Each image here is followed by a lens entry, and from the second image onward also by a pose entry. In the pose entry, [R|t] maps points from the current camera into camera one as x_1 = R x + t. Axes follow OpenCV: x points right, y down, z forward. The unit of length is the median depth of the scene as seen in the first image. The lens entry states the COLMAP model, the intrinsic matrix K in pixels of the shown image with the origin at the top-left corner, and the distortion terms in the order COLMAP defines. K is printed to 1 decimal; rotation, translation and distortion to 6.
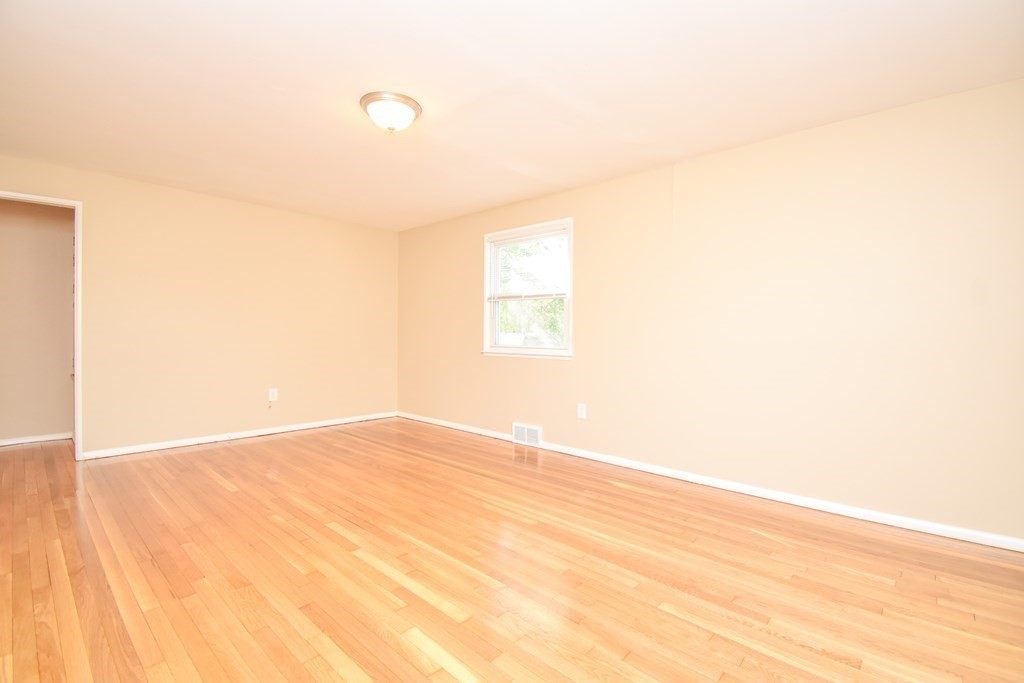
lens RADIAL K [[462.2, 0, 512.0], [0, 462.2, 341.5], [0, 0, 1]] dist [0.017015, -0.025525]
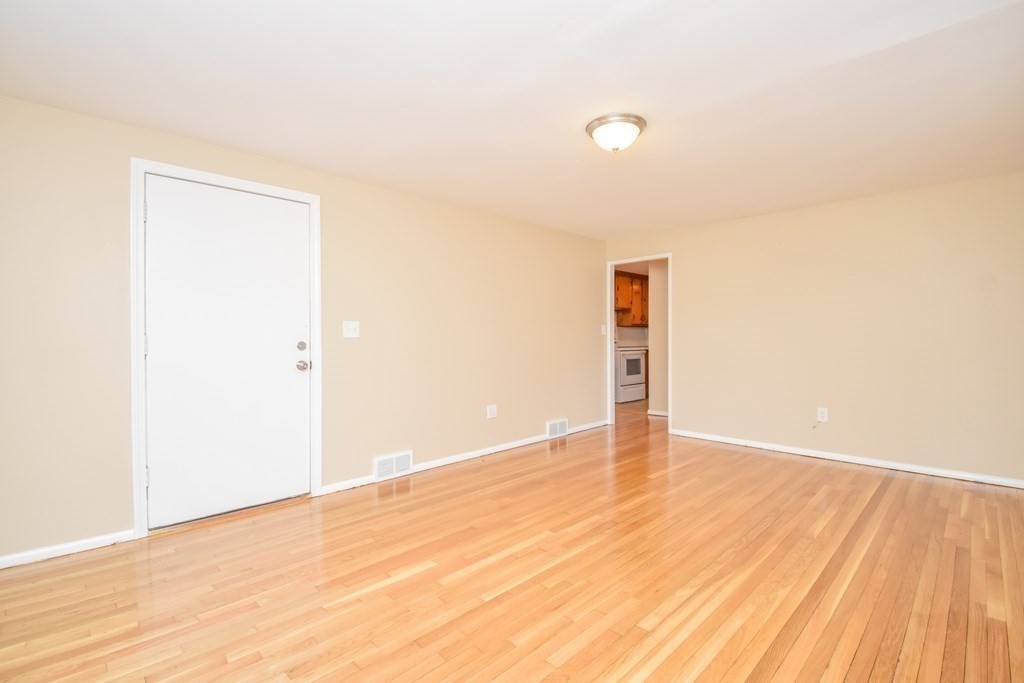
lens RADIAL K [[462.2, 0, 512.0], [0, 462.2, 341.5], [0, 0, 1]] dist [0.017015, -0.025525]
pose [[-0.048884, 0.004332, -0.998795, 0.747835], [-0.010771, 0.999930, 0.004864, -0.045189], [0.998746, 0.010996, -0.048834, 0.810547]]
